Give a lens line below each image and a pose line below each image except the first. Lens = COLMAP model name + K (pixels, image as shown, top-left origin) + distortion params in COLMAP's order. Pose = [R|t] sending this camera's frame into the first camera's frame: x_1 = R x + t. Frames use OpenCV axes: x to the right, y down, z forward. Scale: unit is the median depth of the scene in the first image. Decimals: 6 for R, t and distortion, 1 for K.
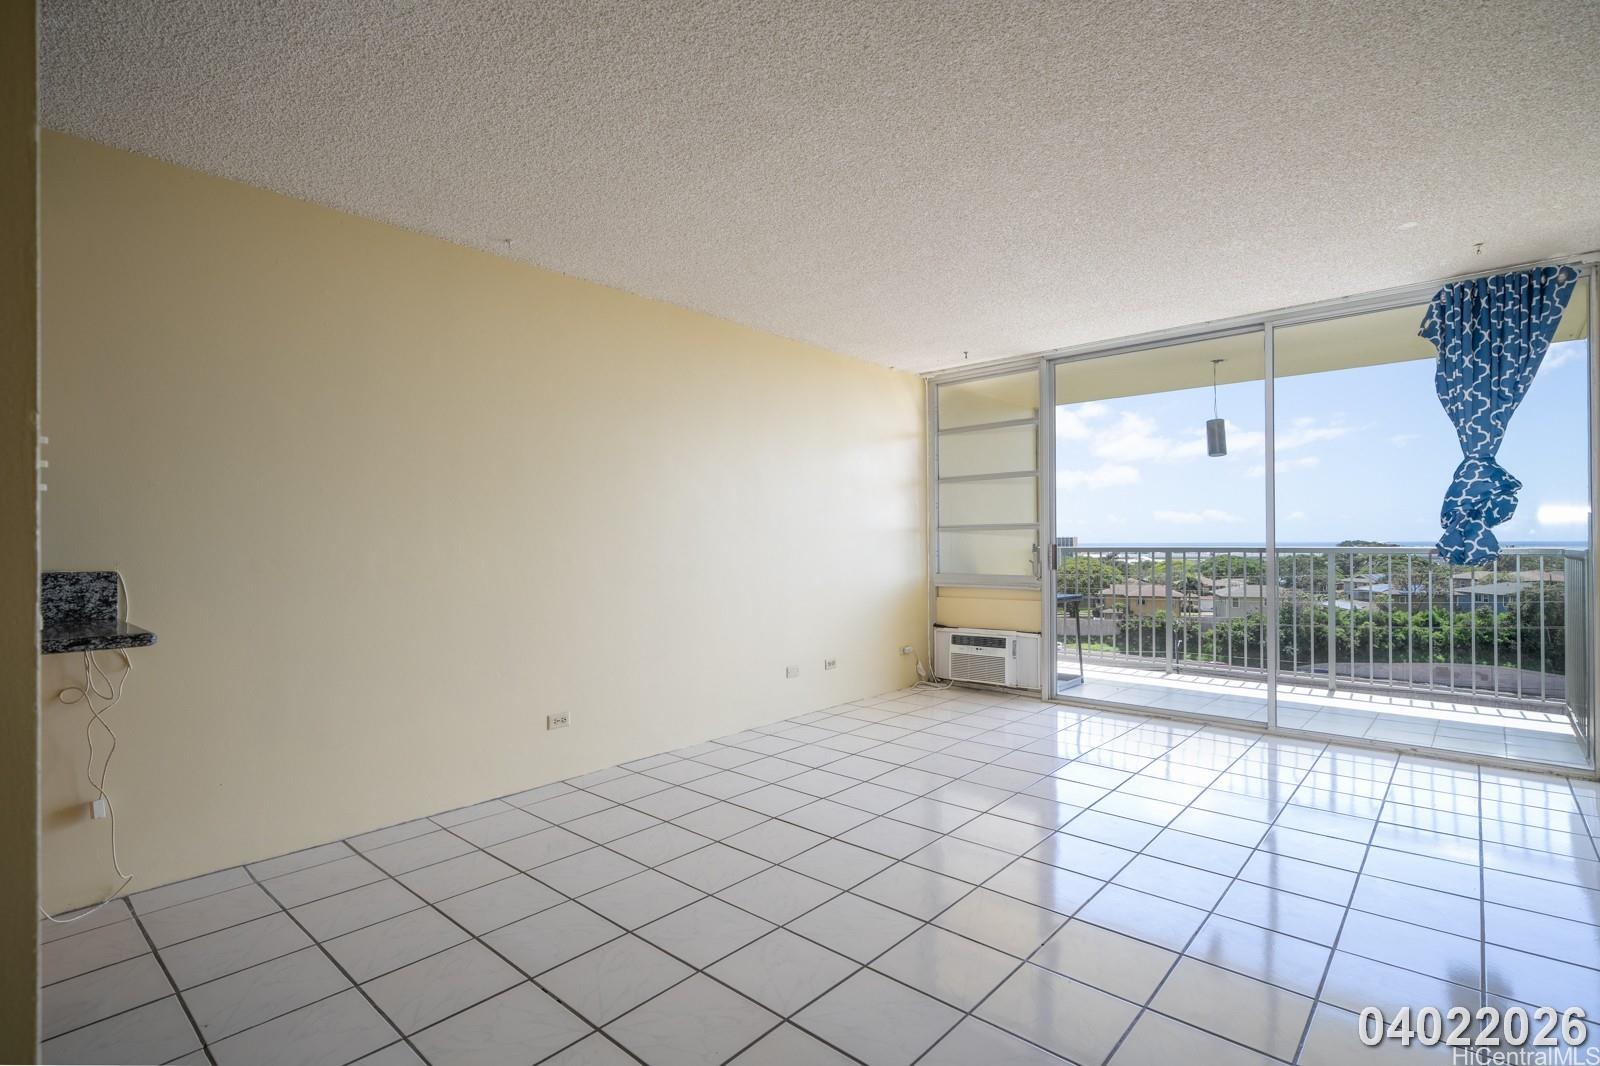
lens RADIAL K [[761.3, 0, 808.1], [0, 761.3, 532.9], [0, 0, 1]] dist [-0.004911, -0.000539]
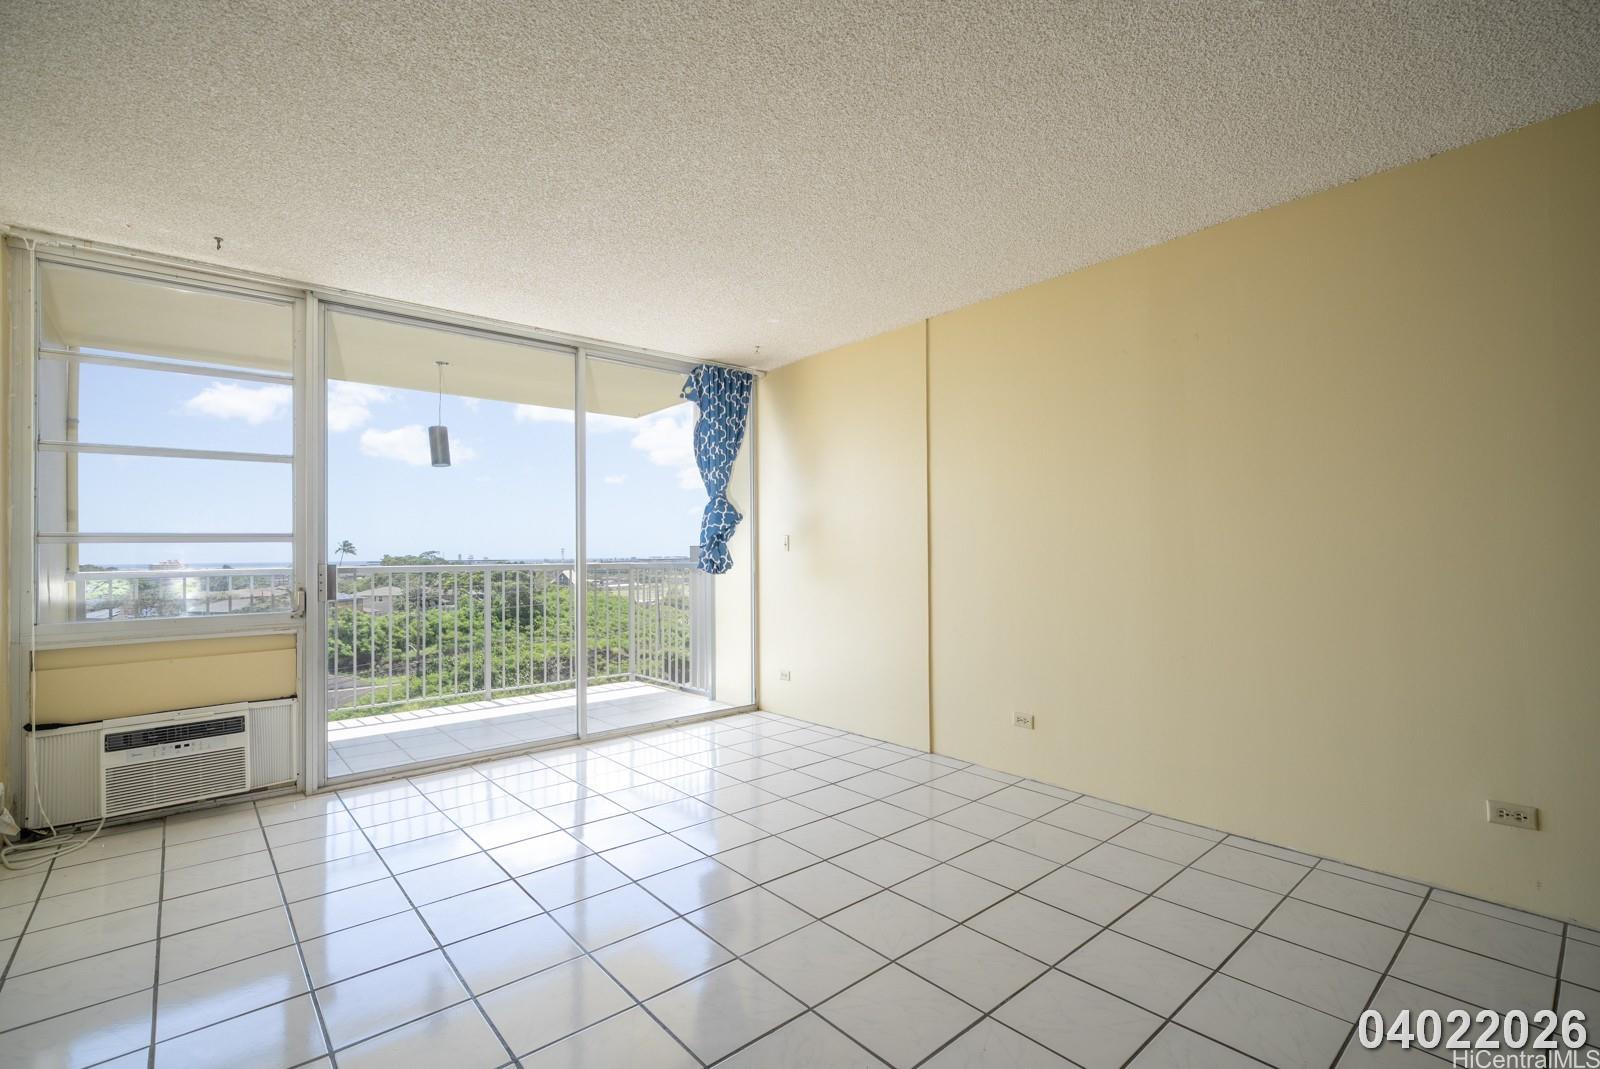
lens RADIAL K [[710.6, 0, 809.5], [0, 710.6, 547.5], [0, 0, 1]] dist [0.004489, 0.000461]
pose [[0.123608, 0.010221, 0.992279, -0.267733], [0.000625, 0.999946, -0.010378, 0.006280], [-0.992331, 0.001903, 0.123595, 0.465396]]
